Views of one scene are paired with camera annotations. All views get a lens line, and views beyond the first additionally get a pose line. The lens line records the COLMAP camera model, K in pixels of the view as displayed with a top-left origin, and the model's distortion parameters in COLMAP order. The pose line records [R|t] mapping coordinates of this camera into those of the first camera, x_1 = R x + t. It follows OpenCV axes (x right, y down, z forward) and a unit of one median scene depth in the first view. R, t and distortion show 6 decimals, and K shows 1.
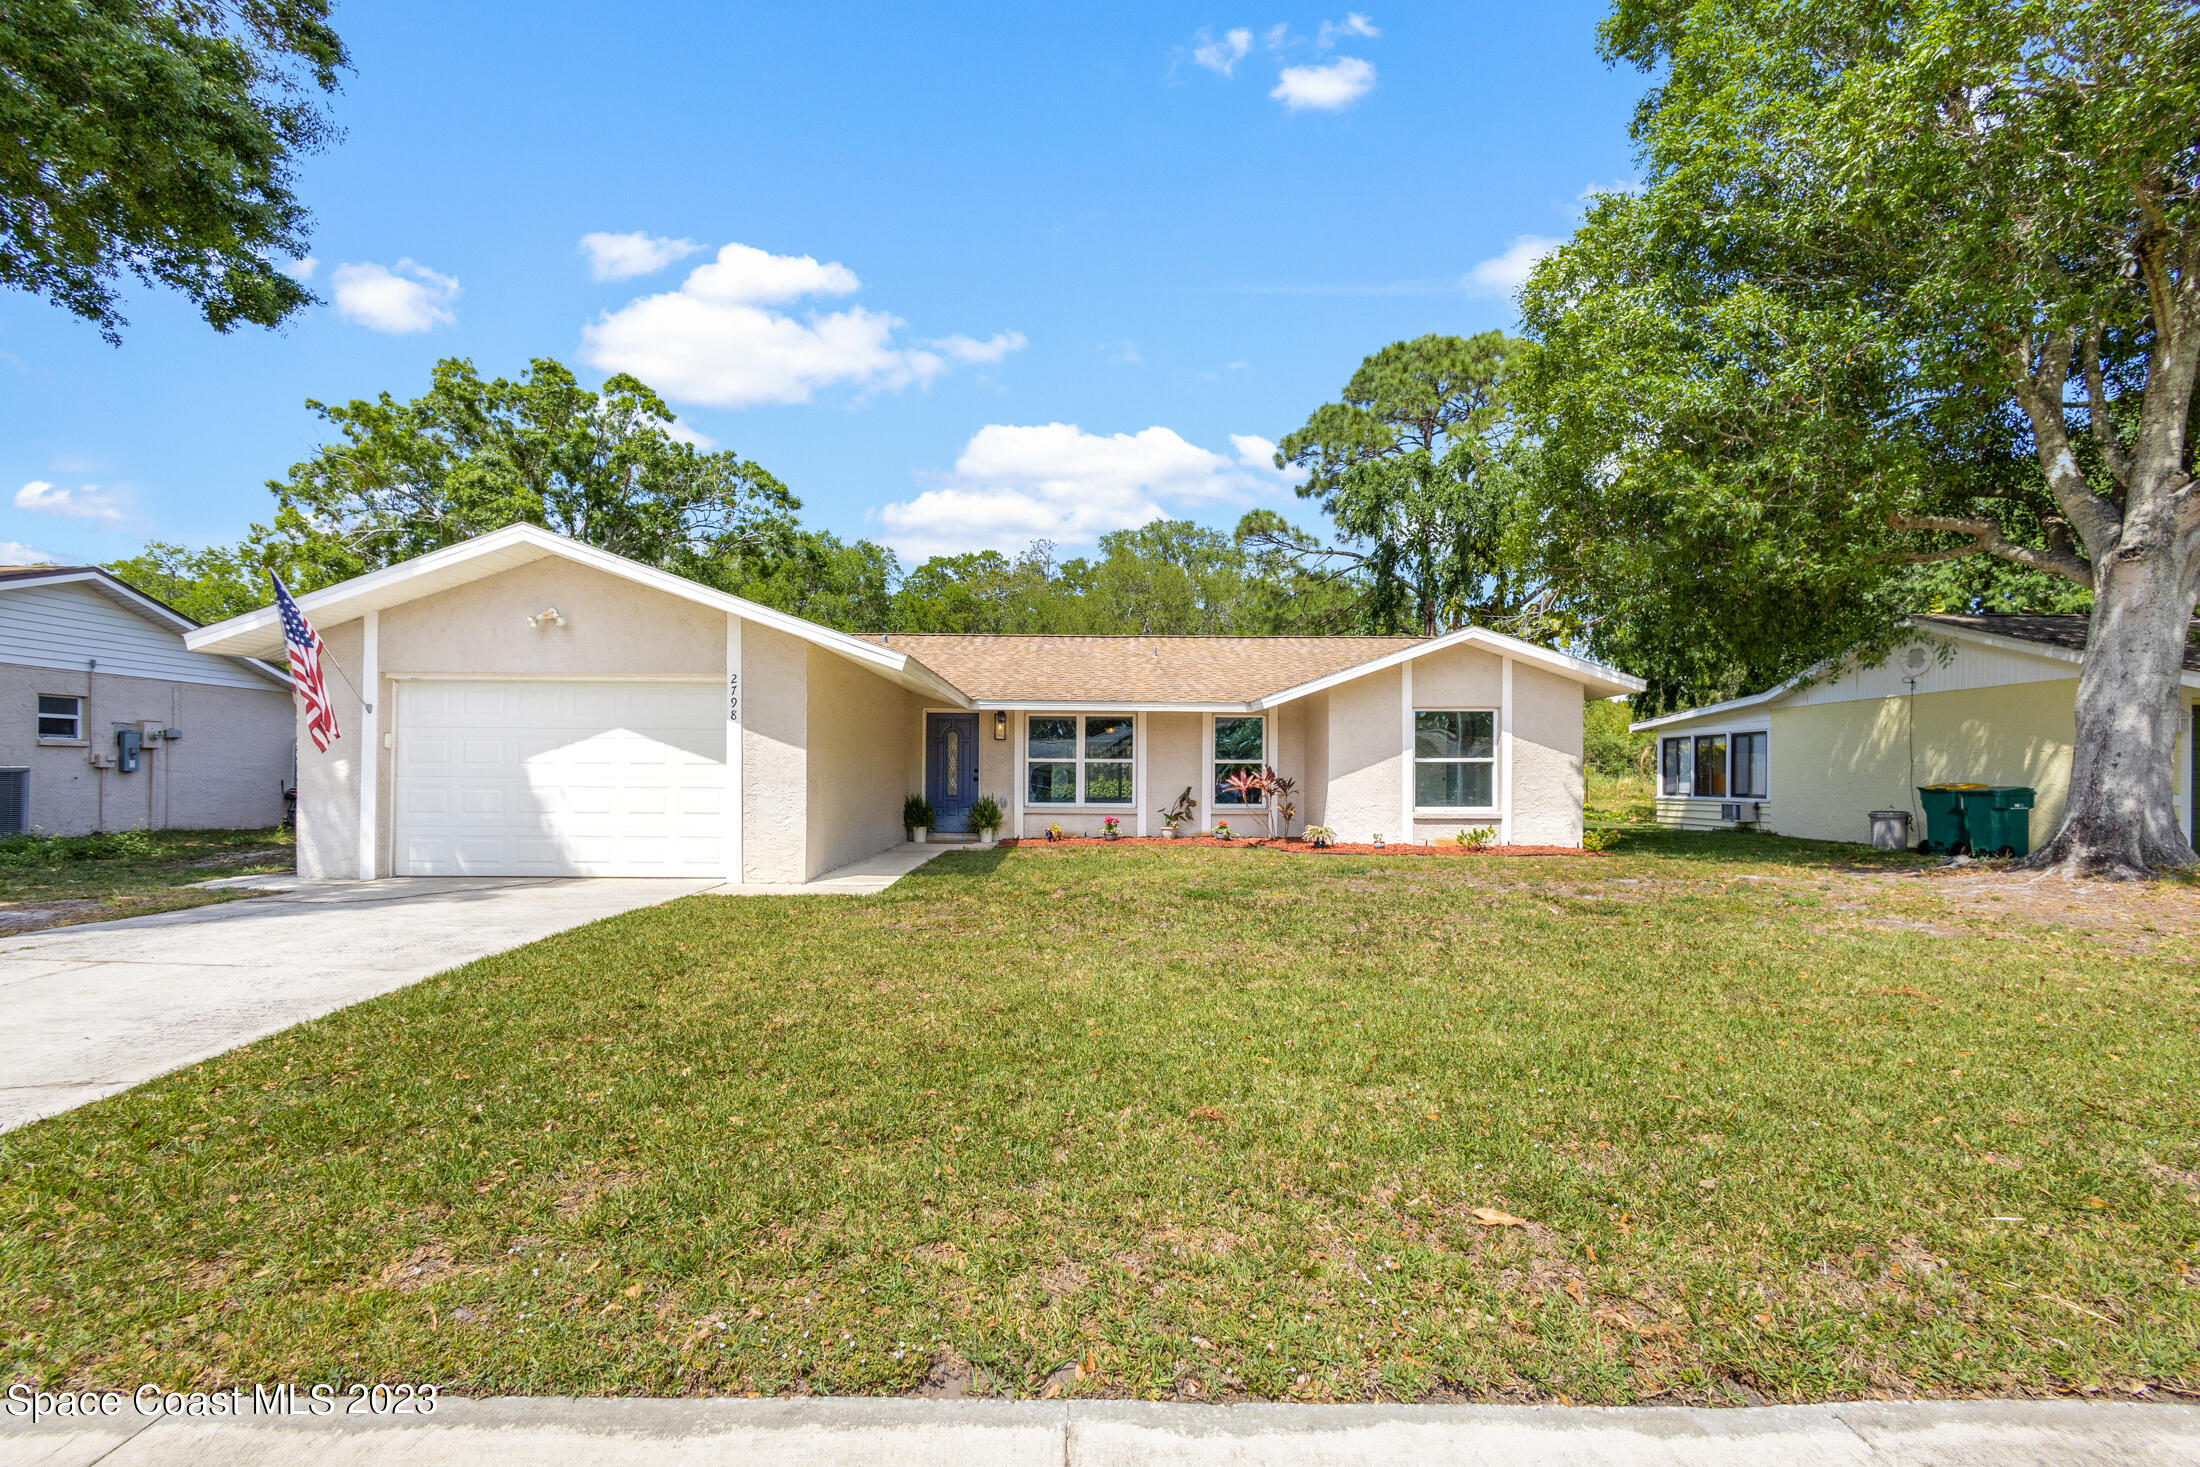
lens RADIAL K [[951.8, 0, 1074.6], [0, 951.8, 744.3], [0, 0, 1]] dist [0.000342, 0.000131]
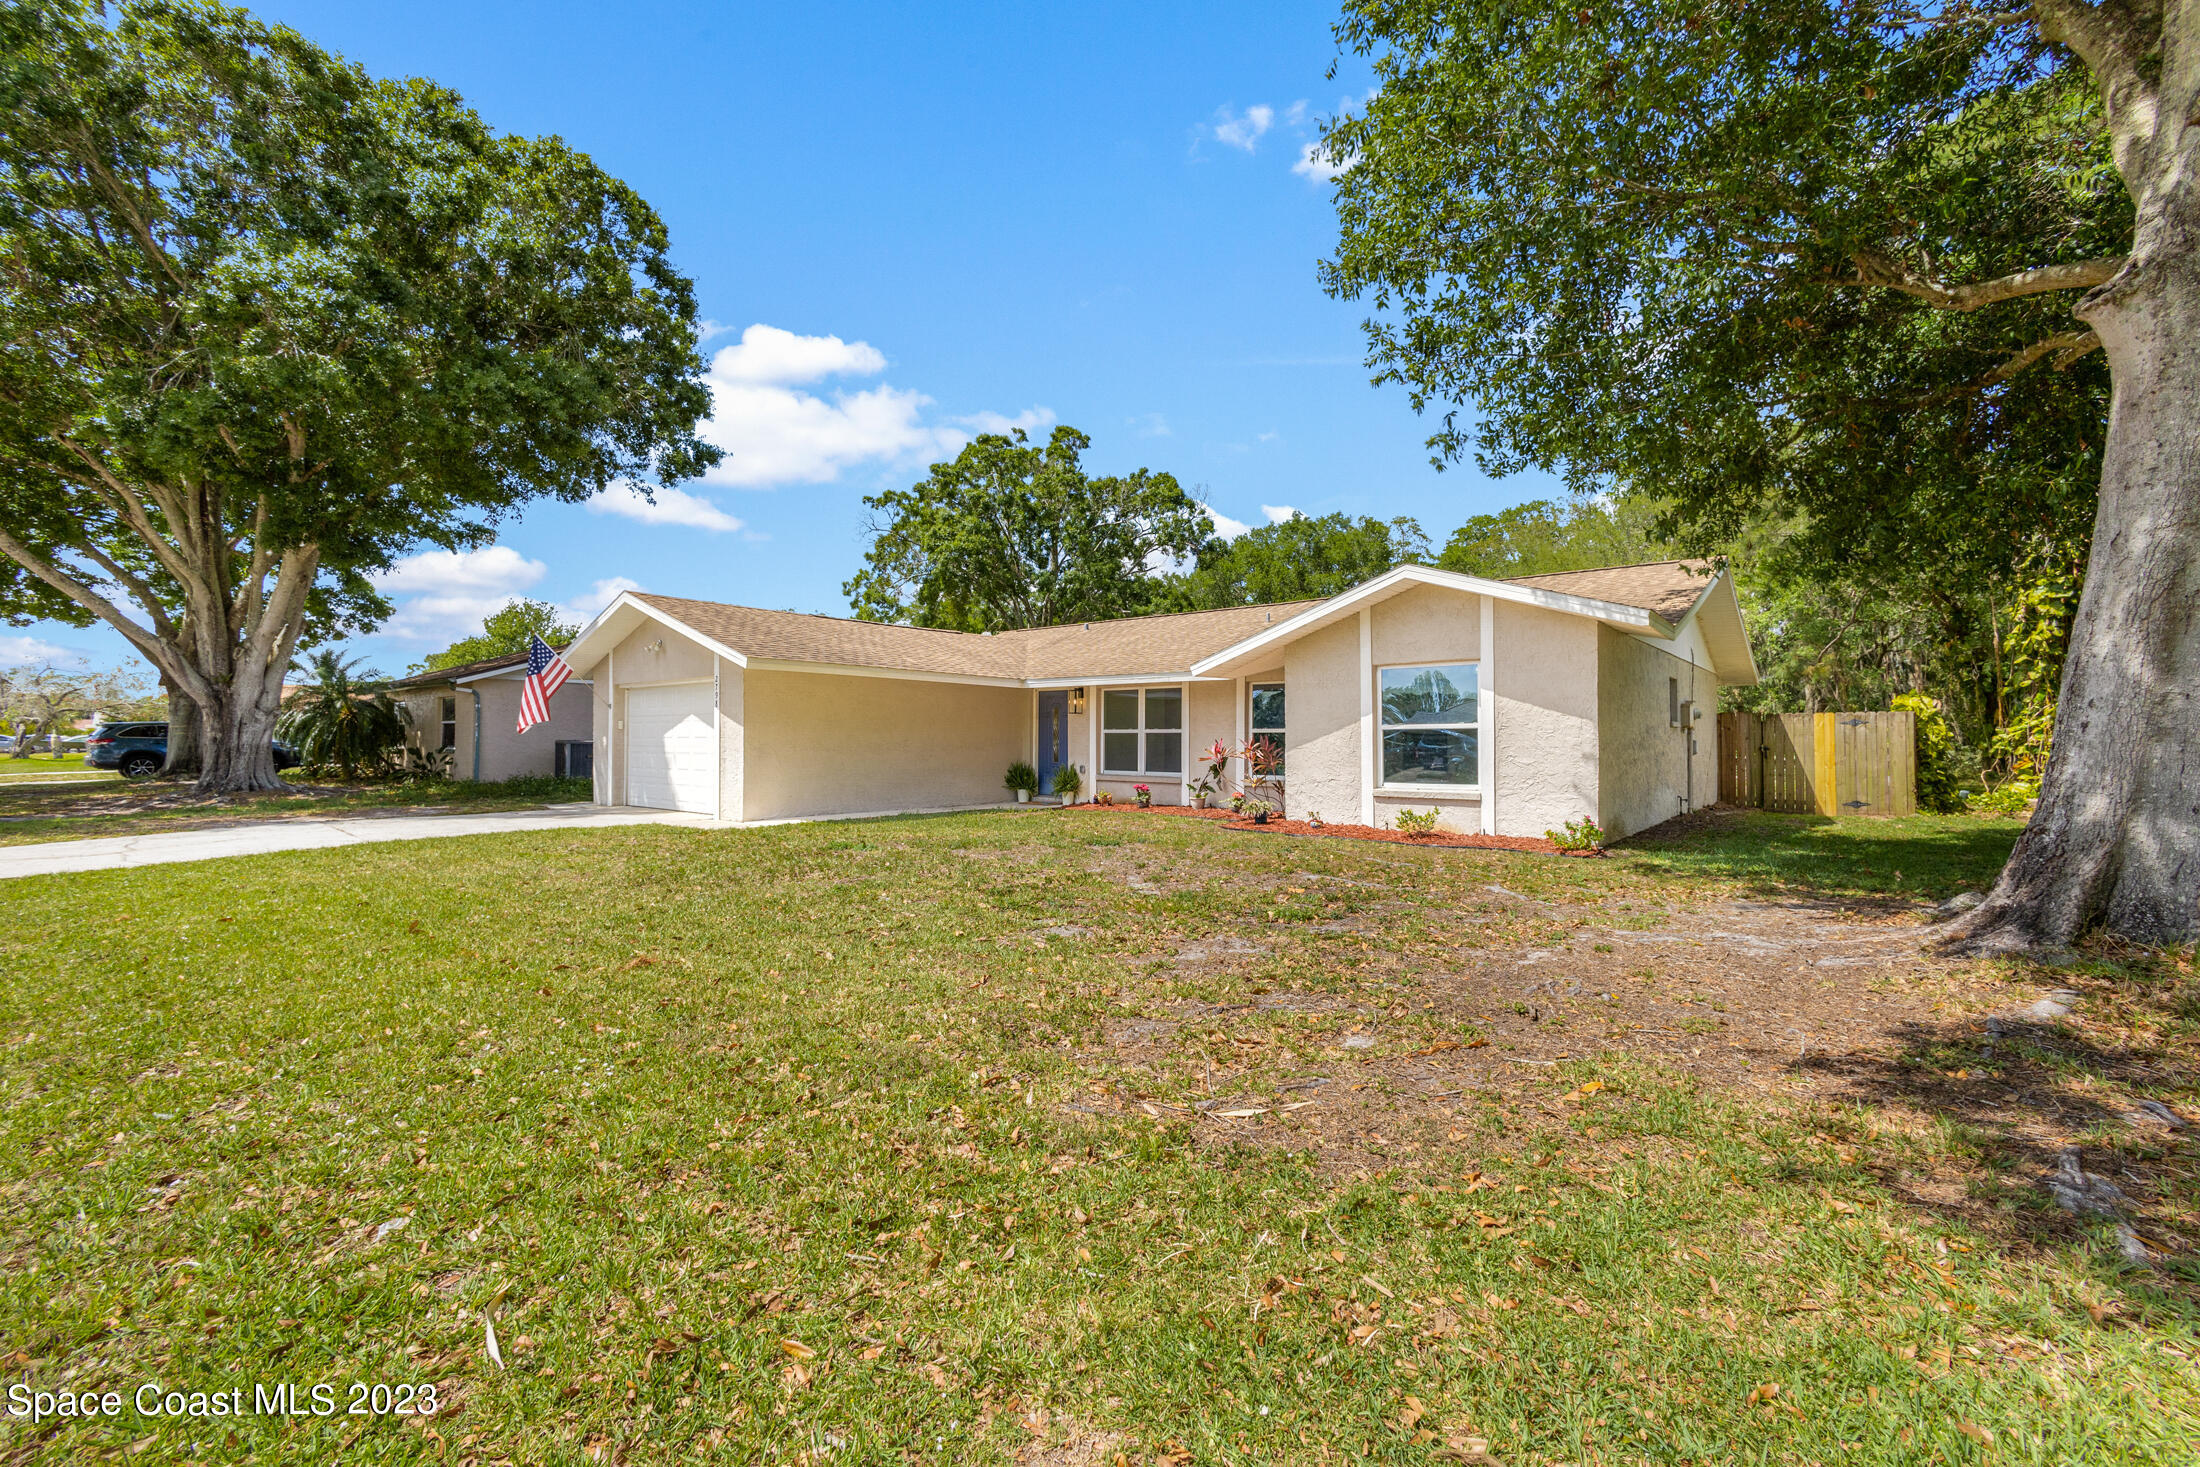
lens RADIAL K [[939.7, 0, 1107.5], [0, 939.7, 720.2], [0, 0, 1]] dist [-0.004871, -0.000371]
pose [[0.746018, -0.014836, -0.665760, 0.739322], [0.019153, 0.999816, -0.000819, 0.006789], [0.665650, -0.012140, 0.746165, 0.216974]]
